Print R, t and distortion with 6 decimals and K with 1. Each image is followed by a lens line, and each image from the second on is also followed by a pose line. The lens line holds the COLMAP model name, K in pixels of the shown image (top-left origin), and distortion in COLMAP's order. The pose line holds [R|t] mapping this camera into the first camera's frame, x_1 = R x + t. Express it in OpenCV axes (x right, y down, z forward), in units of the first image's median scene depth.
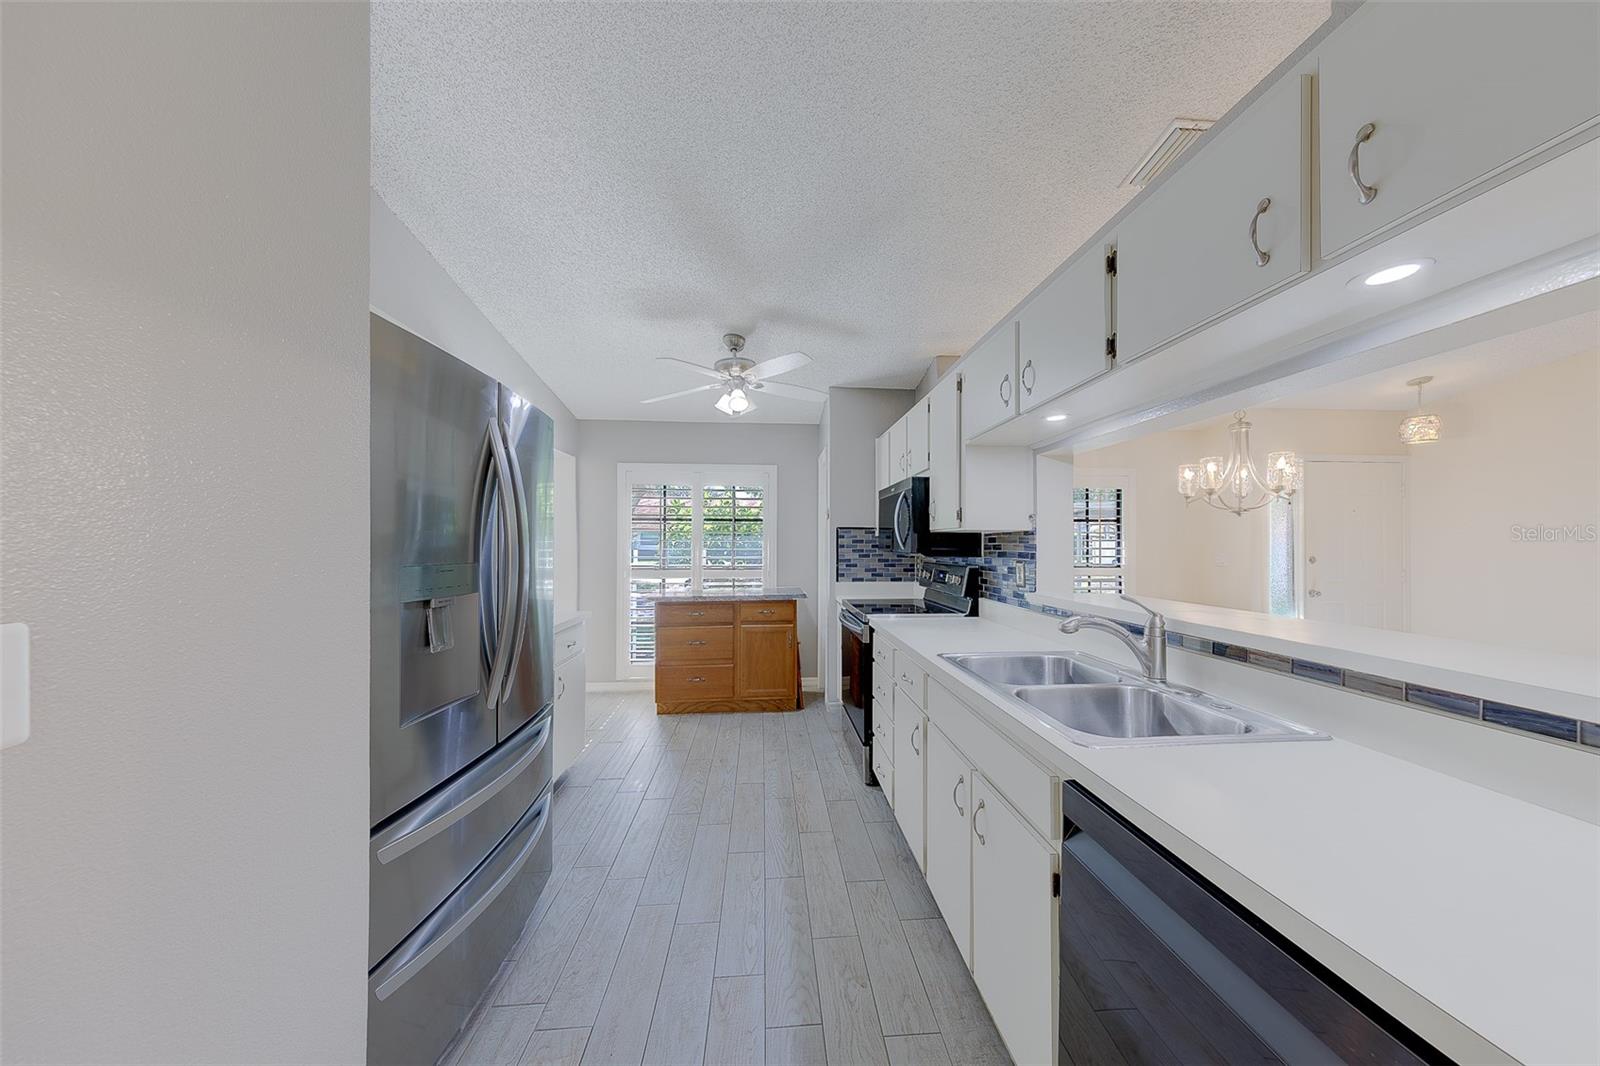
lens RADIAL K [[506.9, 0, 802.0], [0, 506.9, 541.8], [0, 0, 1]] dist [0.008524, -0.000837]
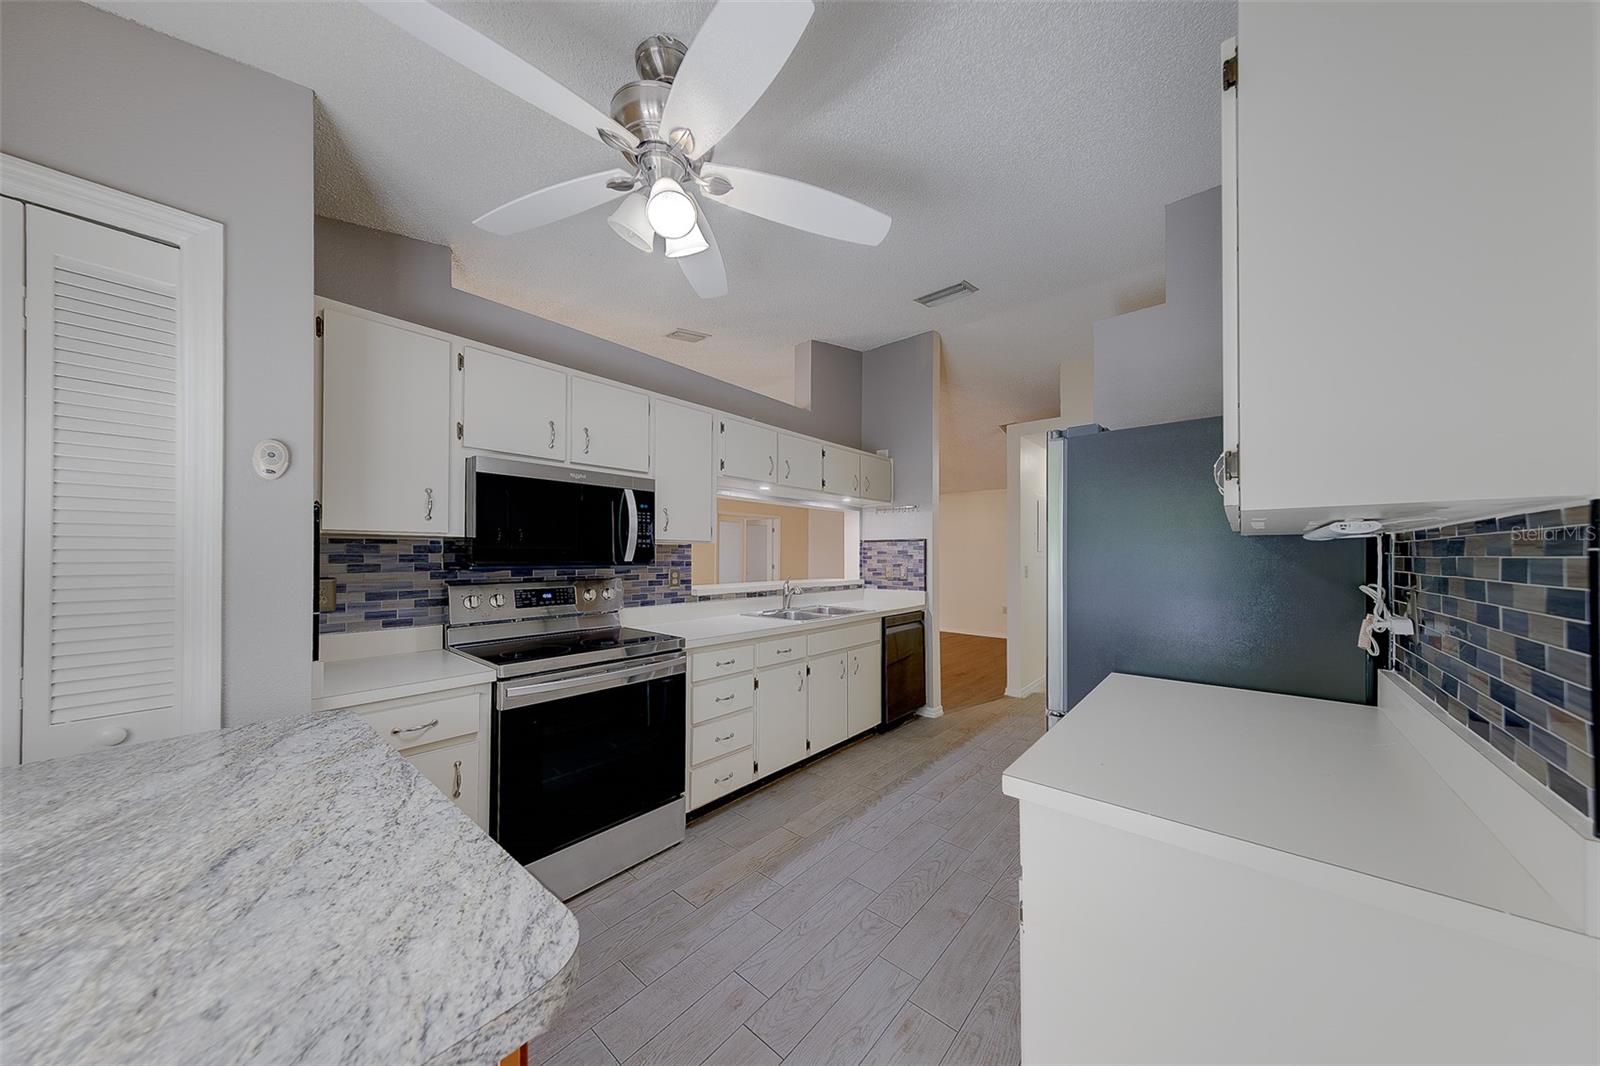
lens RADIAL K [[506.9, 0, 813.8], [0, 506.9, 560.2], [0, 0, 1]] dist [0.008524, -0.000837]
pose [[-0.720952, -0.005632, 0.692962, -0.426609], [-0.002199, 0.999981, 0.005839, 0.006755], [-0.692982, 0.002686, -0.720950, 1.021832]]
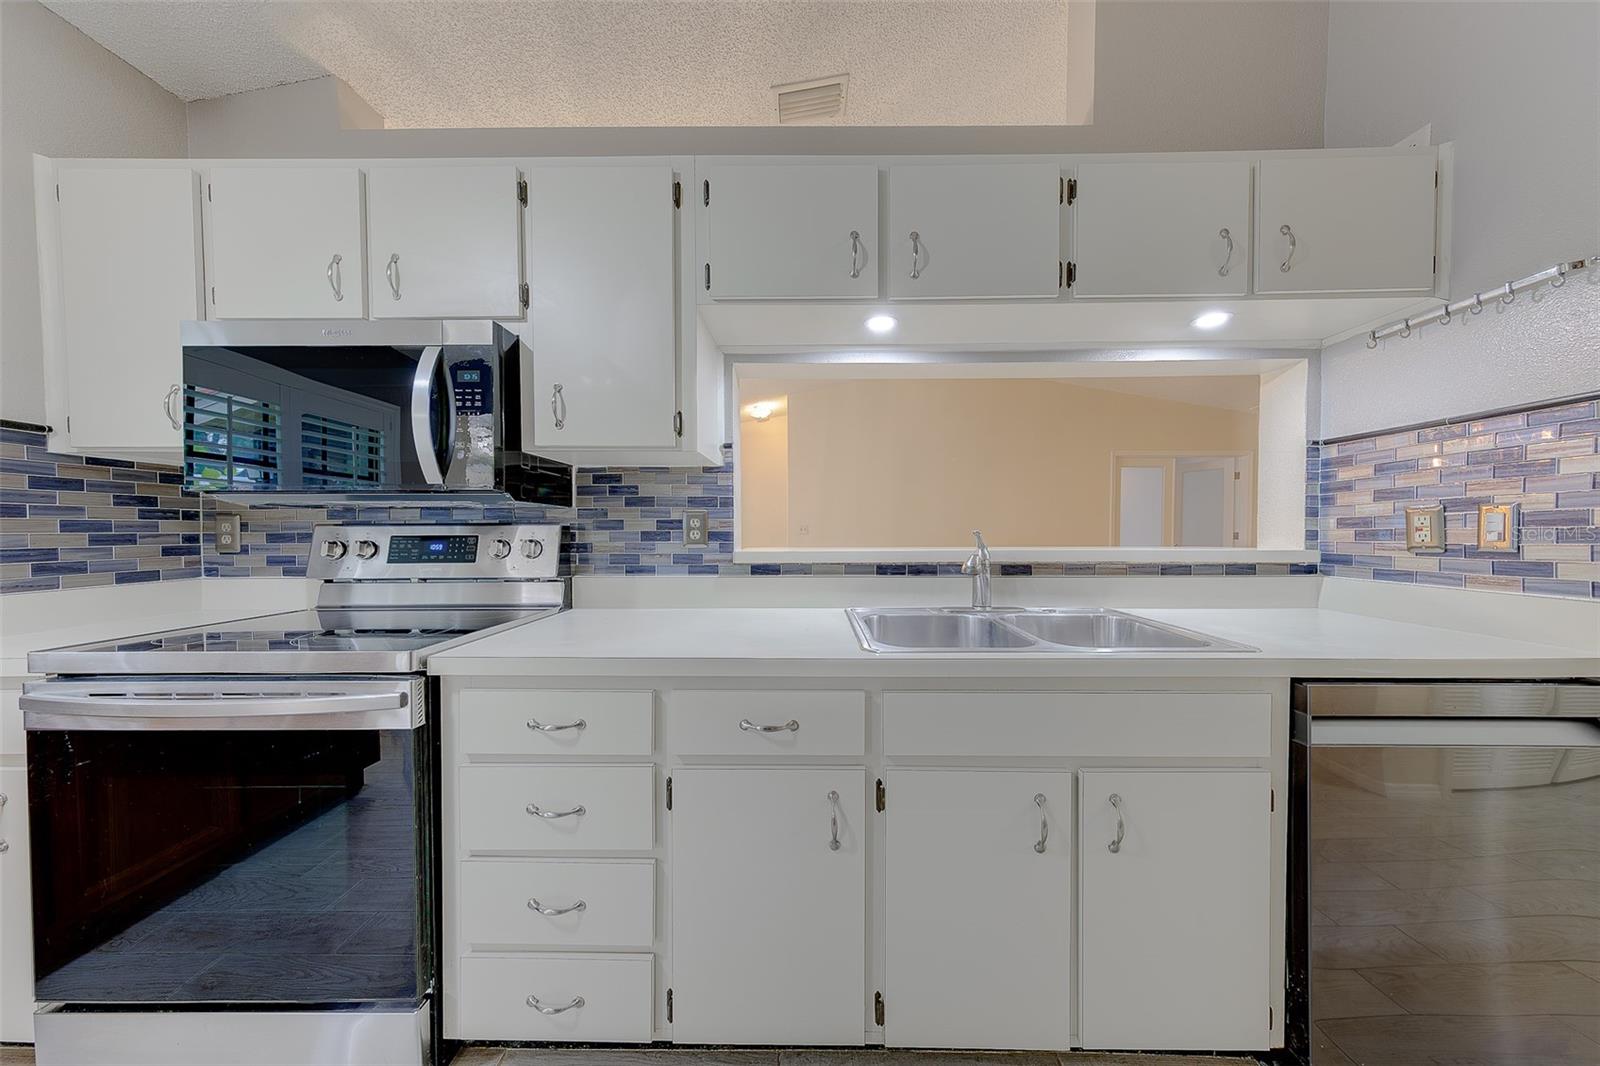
lens RADIAL K [[506.9, 0, 804.6], [0, 506.9, 539.1], [0, 0, 1]] dist [0.008524, -0.000837]
pose [[0.087307, -0.019957, 0.995982, -0.150461], [0.001405, 0.999801, 0.019910, 0.039694], [-0.996180, -0.000339, 0.087318, 0.483178]]
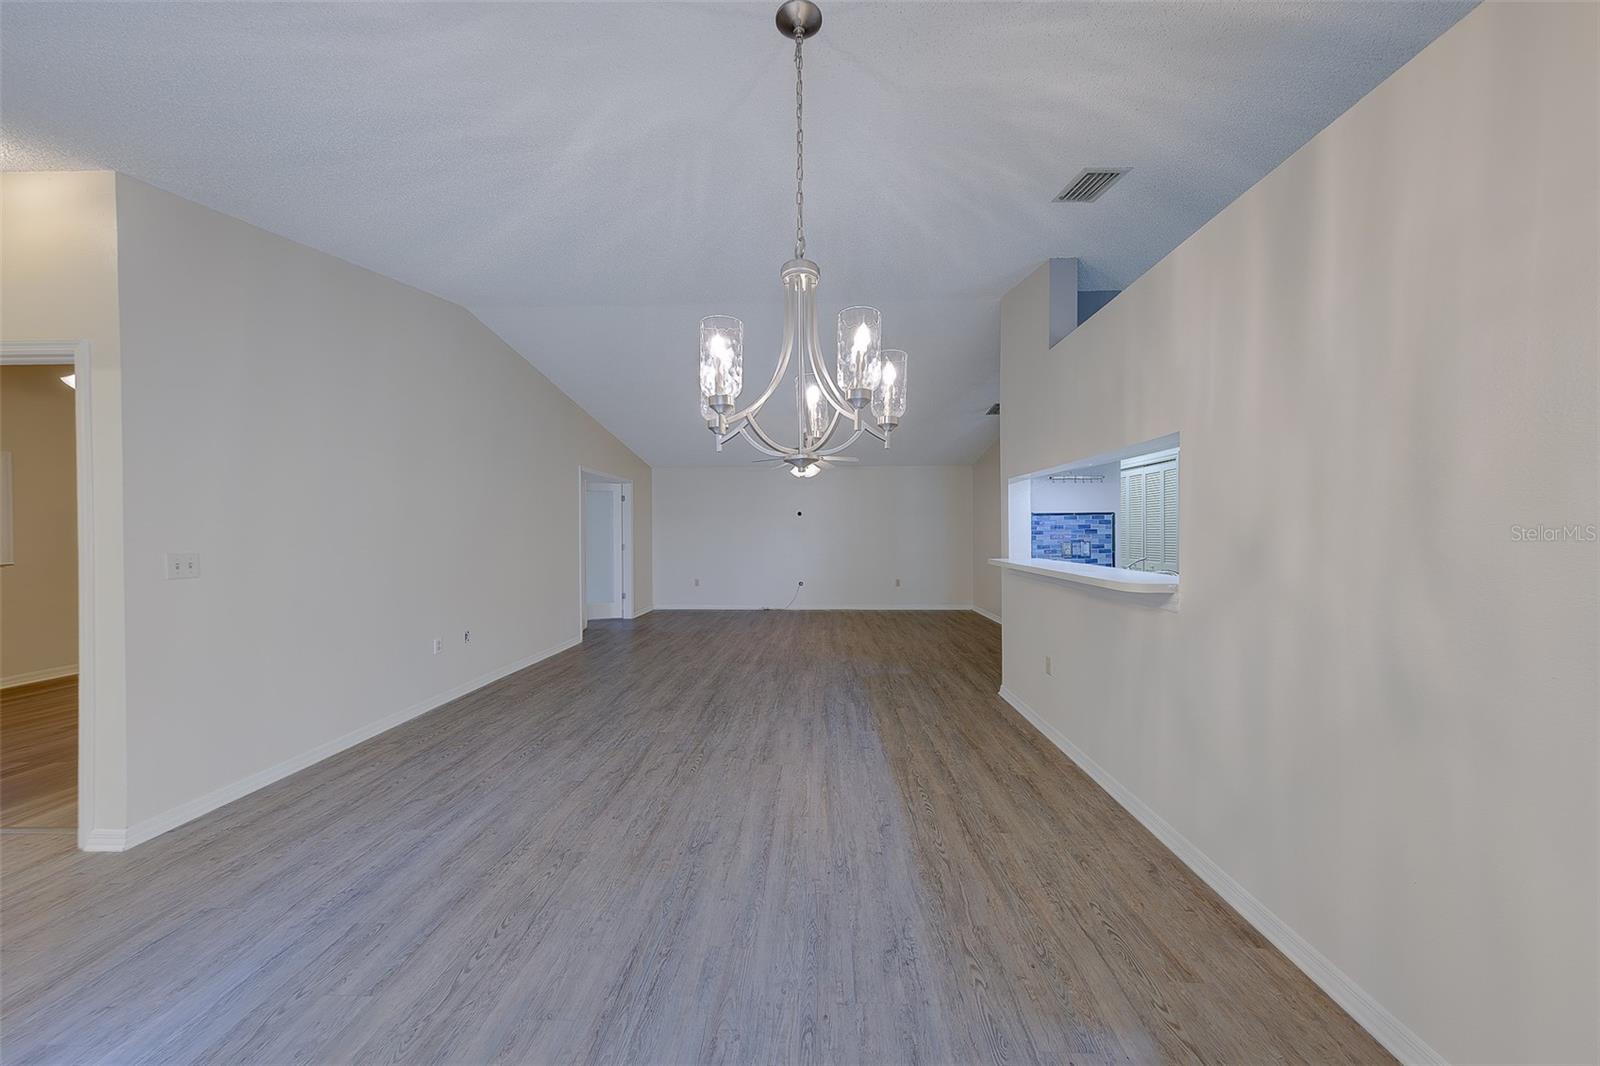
lens RADIAL K [[506.9, 0, 810.7], [0, 506.9, 533.2], [0, 0, 1]] dist [0.008524, -0.000837]
pose [[-0.992014, 0.003001, 0.126094, 0.613992], [0.003149, 0.999995, 0.000977, 0.005555], [-0.126091, 0.001366, -0.992018, 1.166298]]
